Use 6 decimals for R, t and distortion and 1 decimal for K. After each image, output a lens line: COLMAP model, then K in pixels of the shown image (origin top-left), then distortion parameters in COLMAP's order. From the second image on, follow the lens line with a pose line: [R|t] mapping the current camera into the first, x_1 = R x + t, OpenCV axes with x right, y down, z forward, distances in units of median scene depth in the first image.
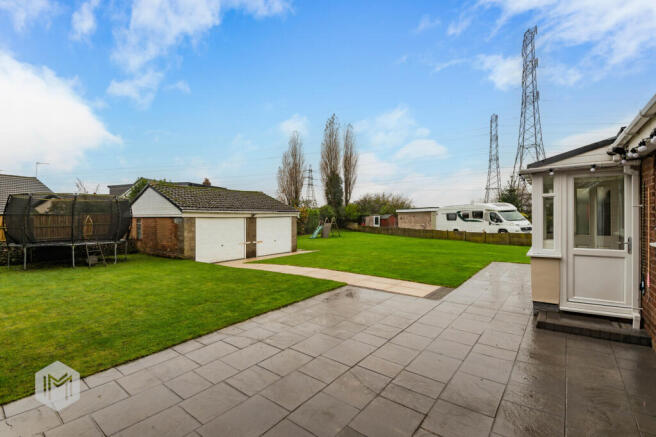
lens RADIAL K [[300.0, 0, 328.0], [0, 300.0, 216.5], [0, 0, 1]] dist [-0.000232, -0.000029]
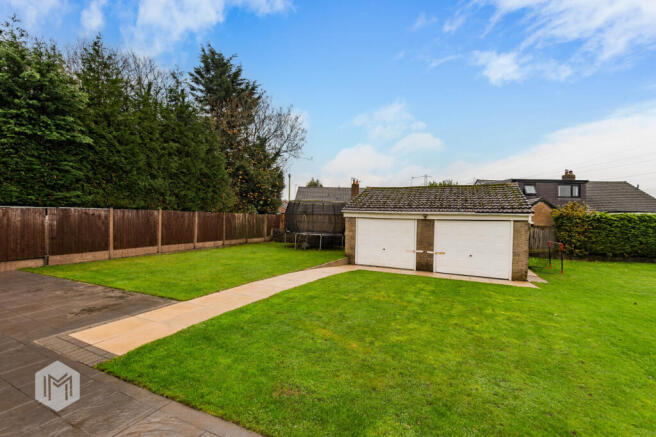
lens RADIAL K [[300.0, 0, 327.7], [0, 300.0, 217.8], [0, 0, 1]] dist [-0.000232, -0.000029]
pose [[0.139857, 0.010165, -0.990120, 0.477988], [-0.025487, 0.999653, 0.006662, -0.000889], [0.989844, 0.024303, 0.140068, 0.633182]]
